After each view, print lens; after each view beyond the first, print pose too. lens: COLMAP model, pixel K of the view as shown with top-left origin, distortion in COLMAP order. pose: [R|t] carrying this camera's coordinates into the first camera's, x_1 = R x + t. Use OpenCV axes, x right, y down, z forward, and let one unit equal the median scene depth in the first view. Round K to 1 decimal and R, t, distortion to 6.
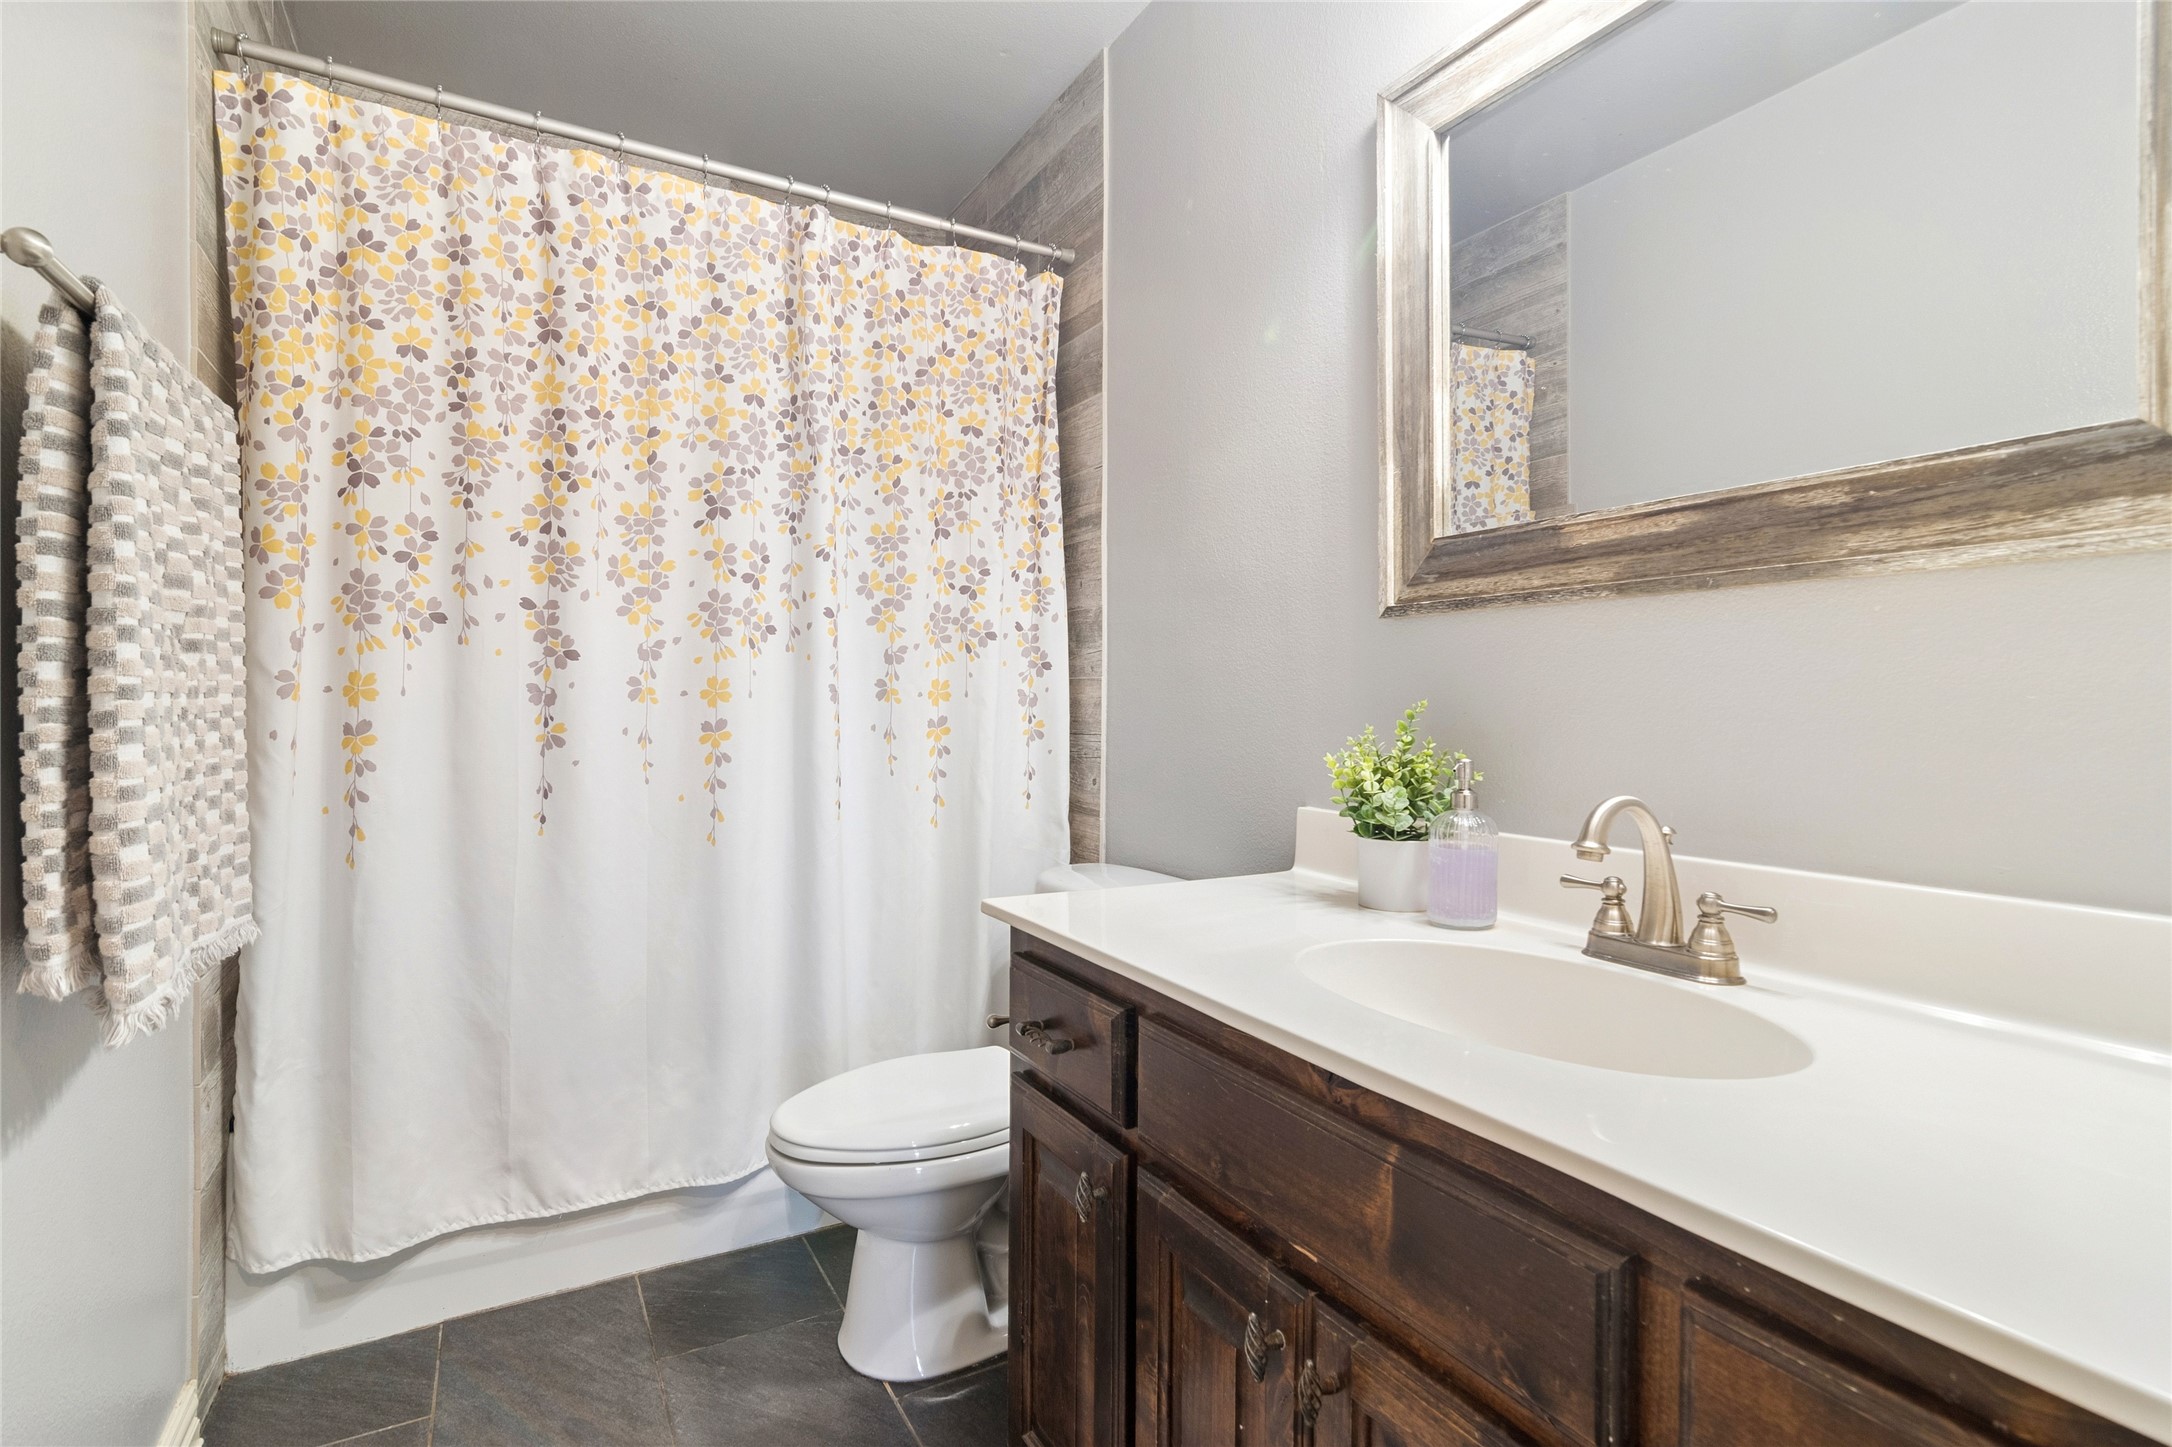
lens RADIAL K [[1049.4, 0, 1078.8], [0, 1049.4, 723.6], [0, 0, 1]] dist [-0.002435, 0.000371]
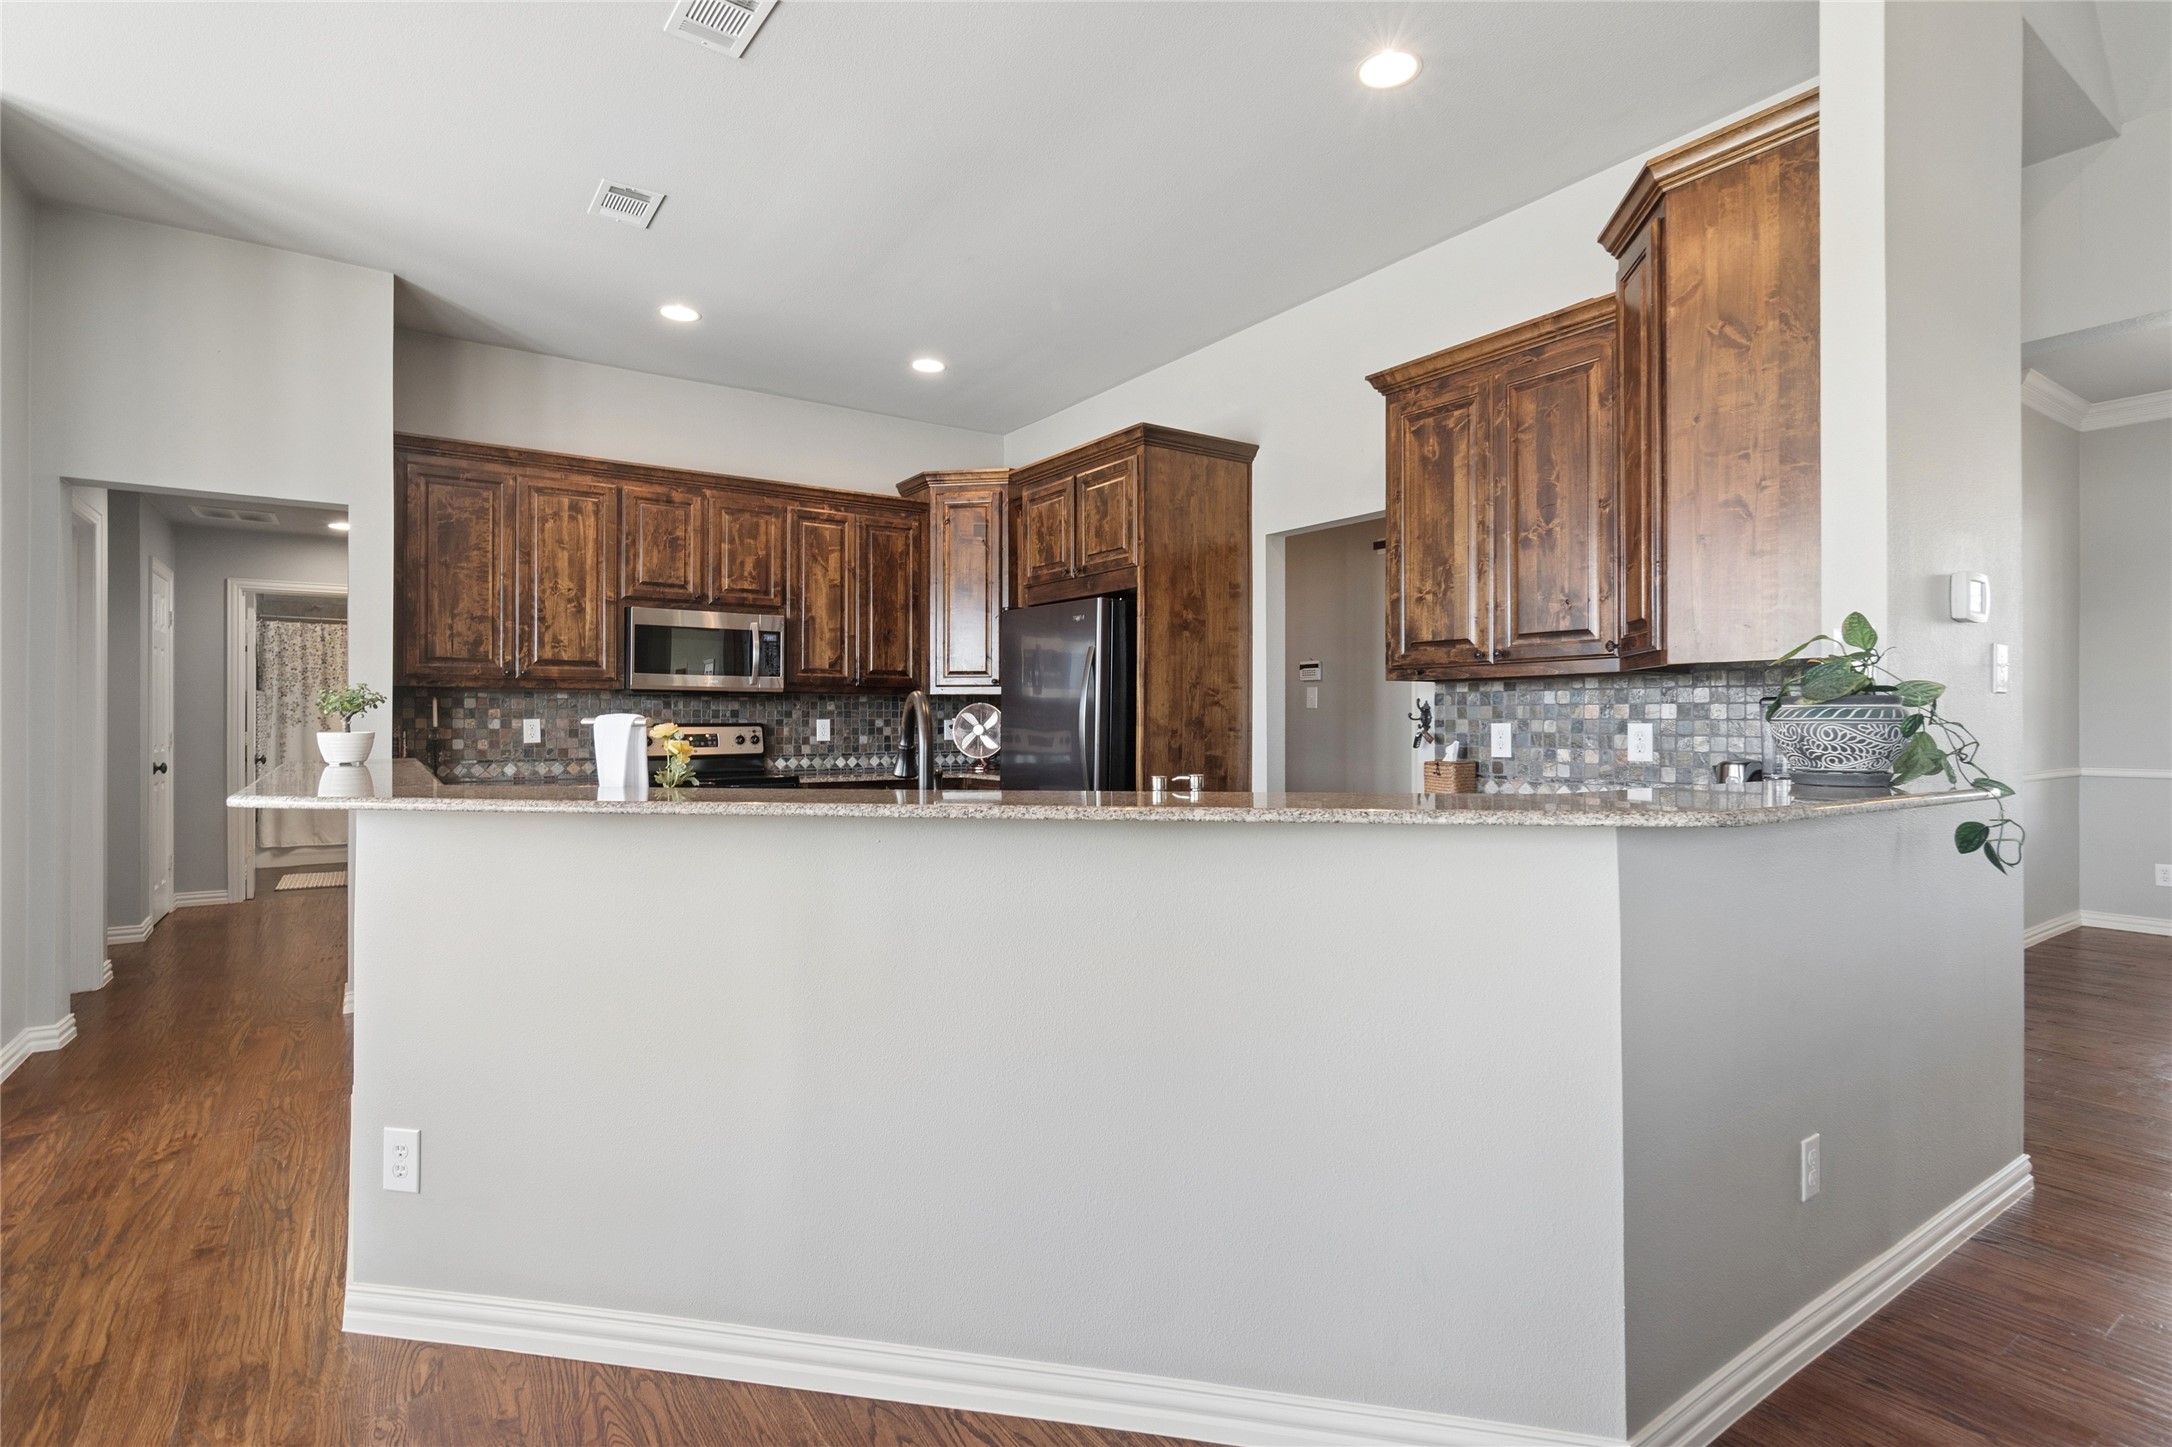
lens RADIAL K [[1049.4, 0, 1083.8], [0, 1049.4, 719.4], [0, 0, 1]] dist [-0.002435, 0.000371]
pose [[0.996680, -0.002078, 0.081392, 2.716876], [0.002644, 0.999973, -0.006839, -0.068134], [-0.081375, 0.007032, 0.996659, -4.296846]]
